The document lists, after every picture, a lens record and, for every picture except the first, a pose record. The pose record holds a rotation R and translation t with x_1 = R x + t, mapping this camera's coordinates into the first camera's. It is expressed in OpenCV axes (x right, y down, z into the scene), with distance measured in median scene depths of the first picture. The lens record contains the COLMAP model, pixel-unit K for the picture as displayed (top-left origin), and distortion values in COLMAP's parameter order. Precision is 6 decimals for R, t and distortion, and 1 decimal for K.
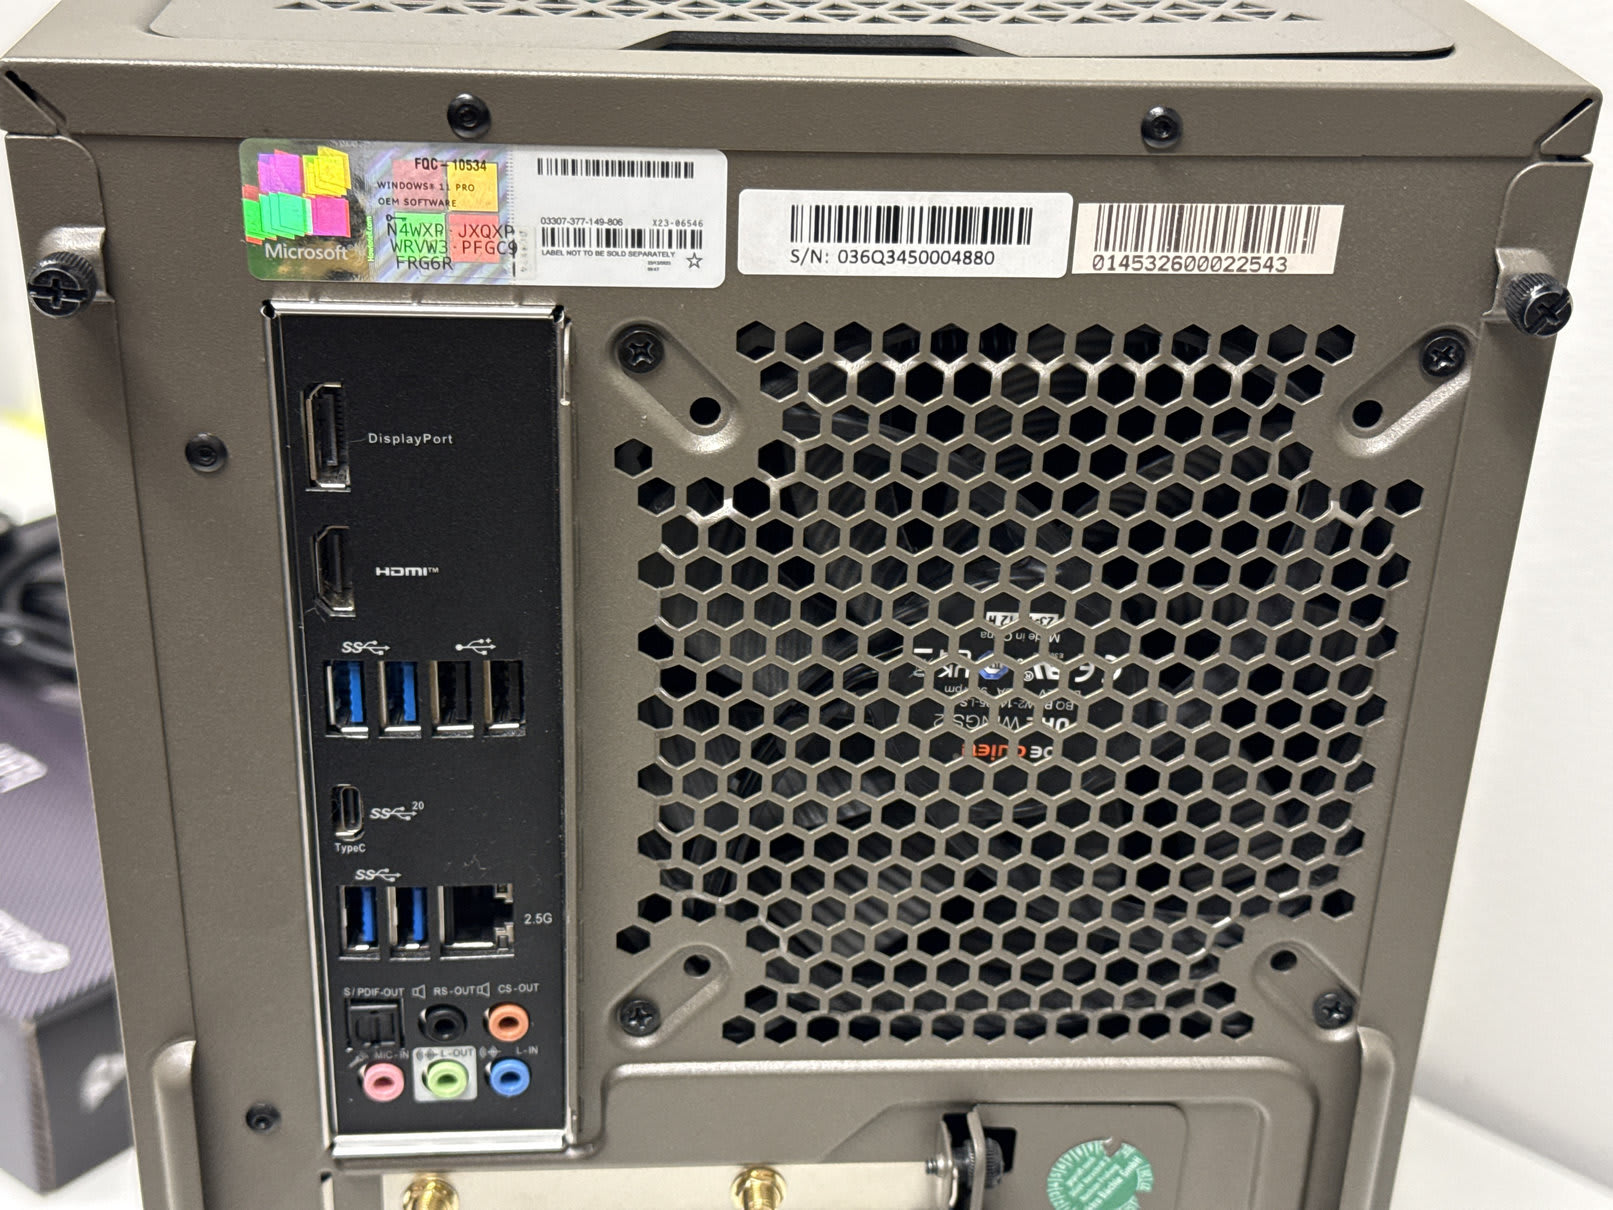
lens RADIAL K [[2282.0, 0, 808.7], [0, 2282.0, 576.0], [0, 0, 1]] dist [0.124594, 0.000000]
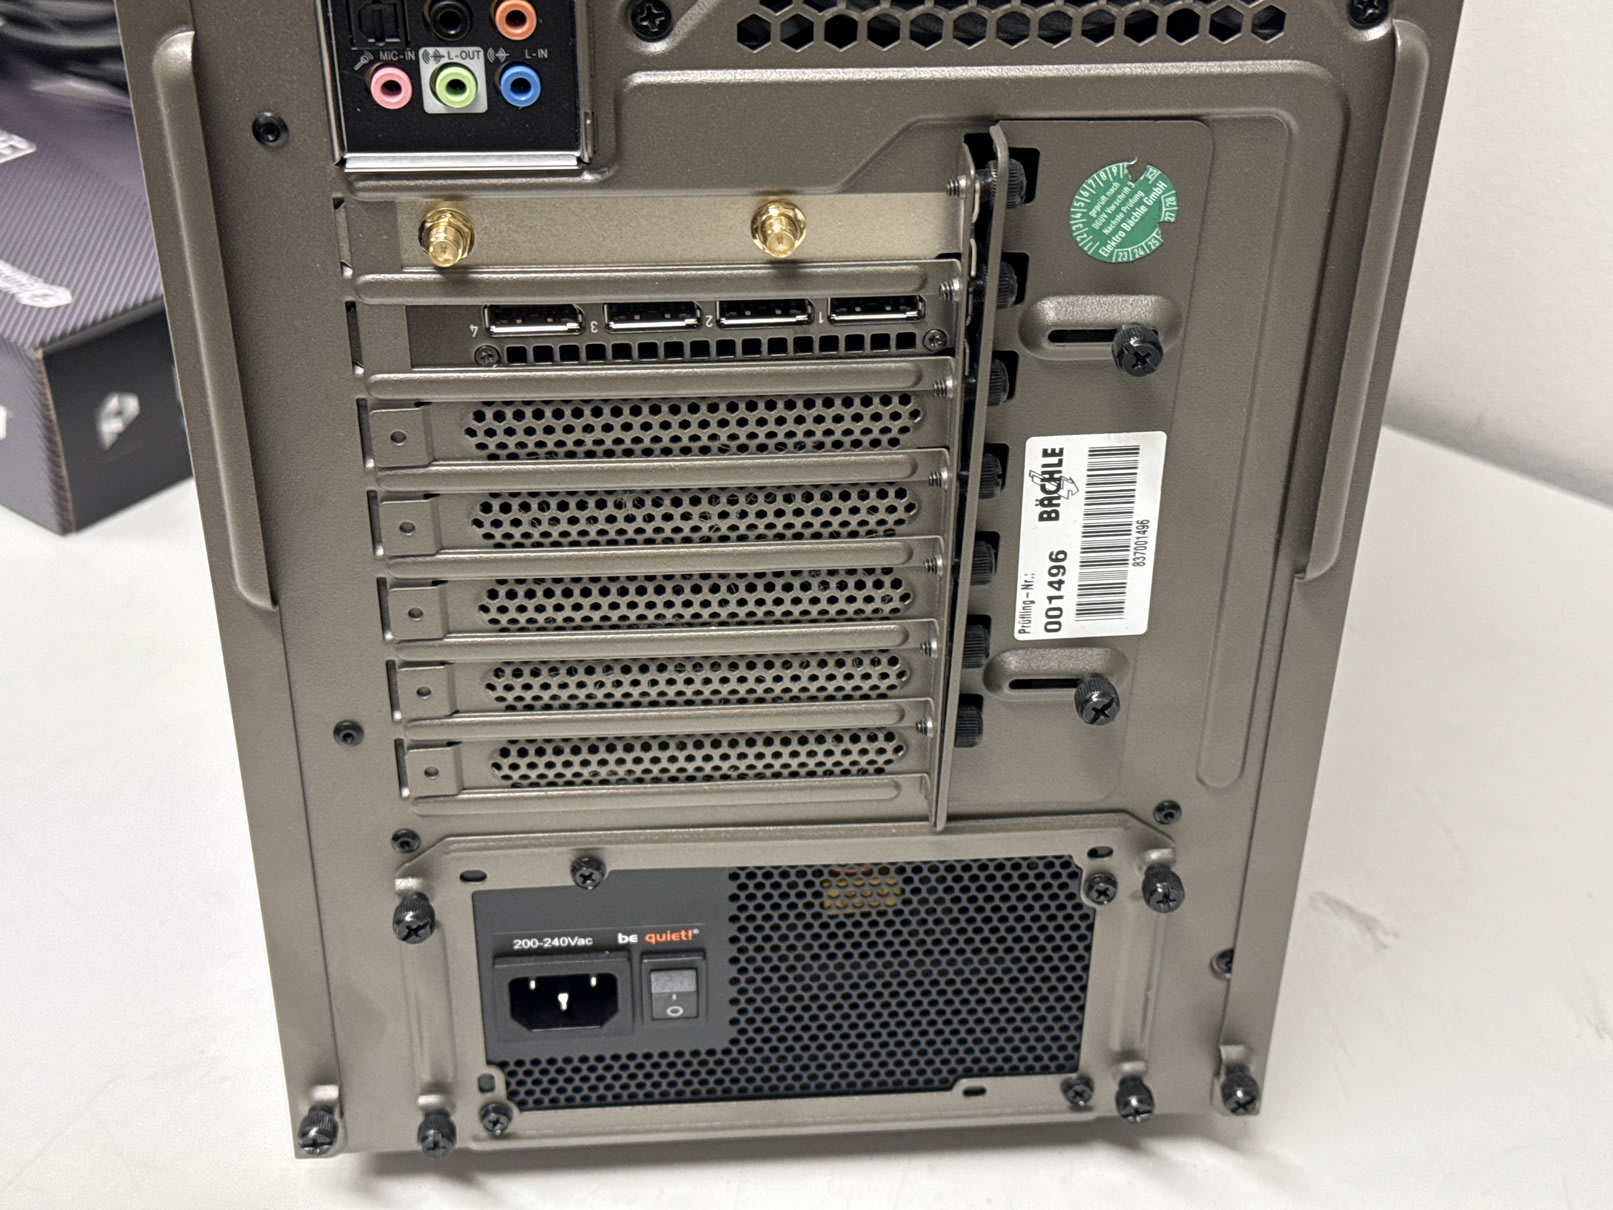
lens RADIAL K [[2282.0, 0, 807.5], [0, 2282.0, 593.2], [0, 0, 1]] dist [0.124594, 0.000000]
pose [[0.999795, -0.020207, -0.001500, -0.012027], [0.020215, 0.989590, 0.142489, 0.315702], [-0.001395, -0.142490, 0.989795, 0.005143]]
